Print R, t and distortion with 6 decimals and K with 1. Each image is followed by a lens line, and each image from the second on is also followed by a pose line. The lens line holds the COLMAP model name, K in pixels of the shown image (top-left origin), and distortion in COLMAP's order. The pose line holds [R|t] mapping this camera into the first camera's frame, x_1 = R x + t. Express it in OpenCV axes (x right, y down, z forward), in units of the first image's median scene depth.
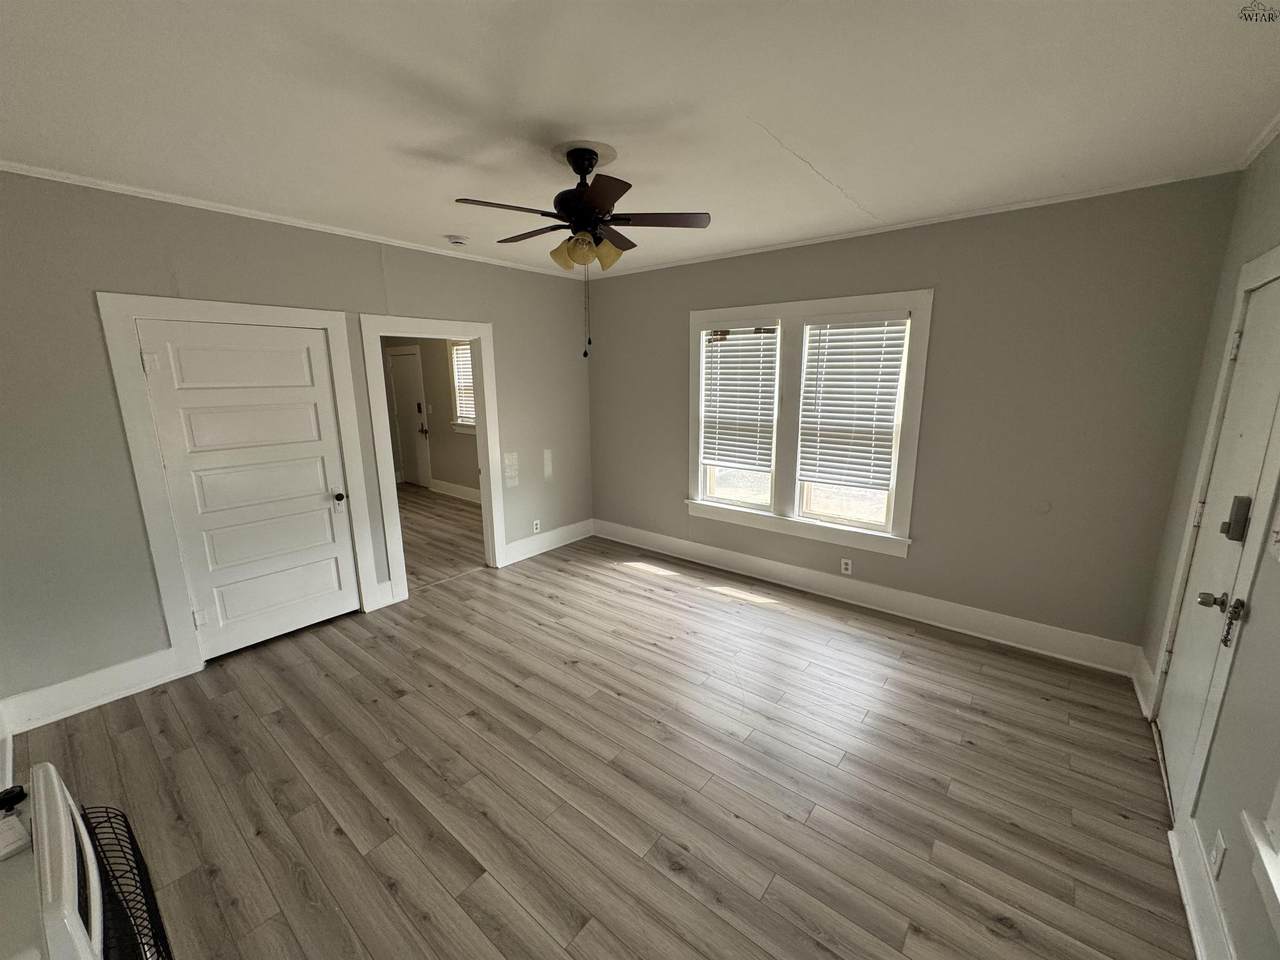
lens RADIAL K [[510.5, 0, 639.2], [0, 510.5, 482.7], [0, 0, 1]] dist [-0.002254, 0.001309]
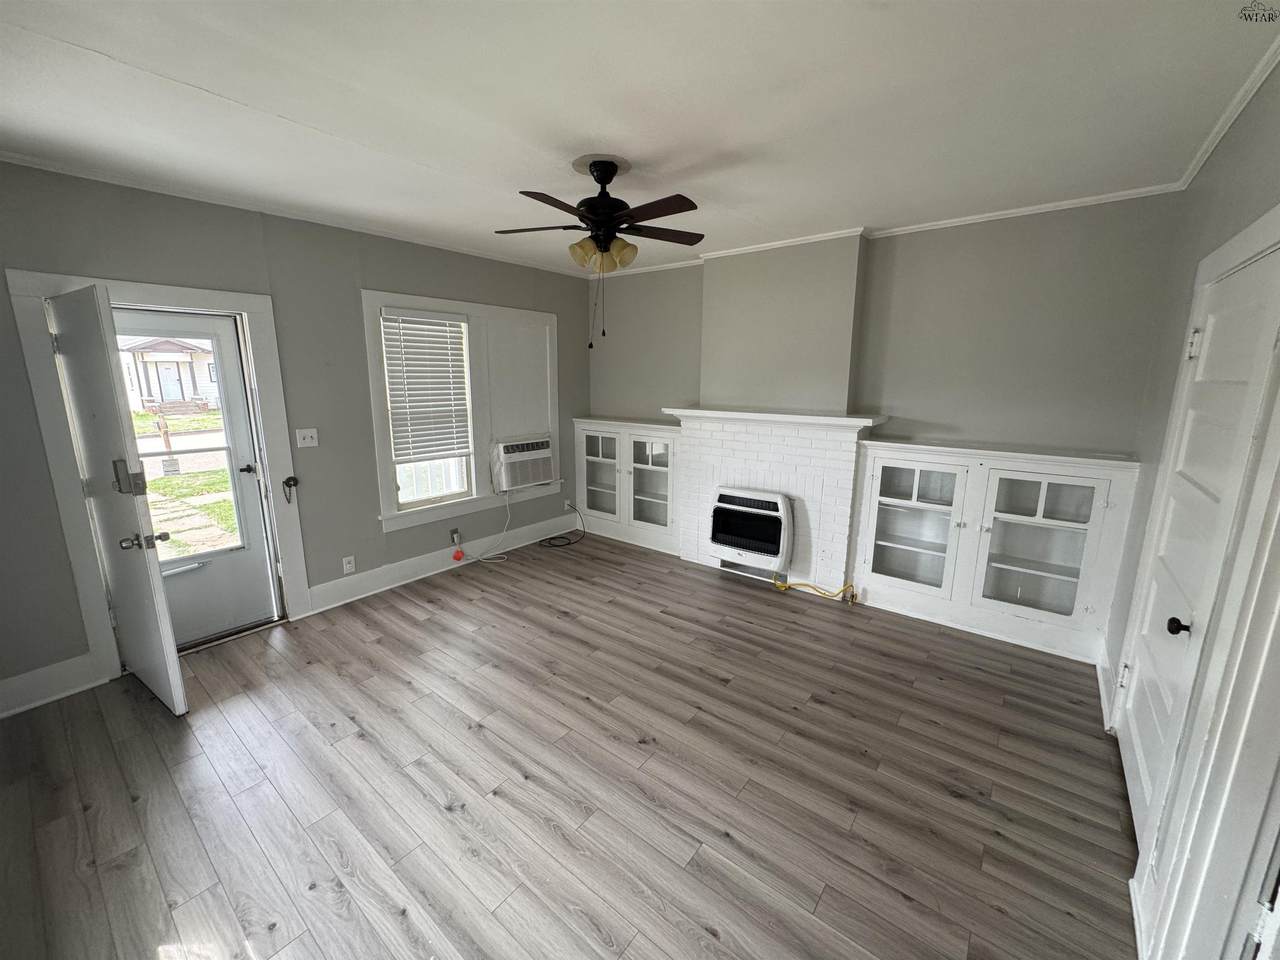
lens RADIAL K [[510.5, 0, 642.4], [0, 510.5, 475.0], [0, 0, 1]] dist [-0.002254, 0.001309]
pose [[-0.999765, 0.010443, -0.019007, -0.127109], [0.002074, 0.918460, 0.395510, -0.348044], [0.021588, 0.395377, -0.918265, 1.689884]]
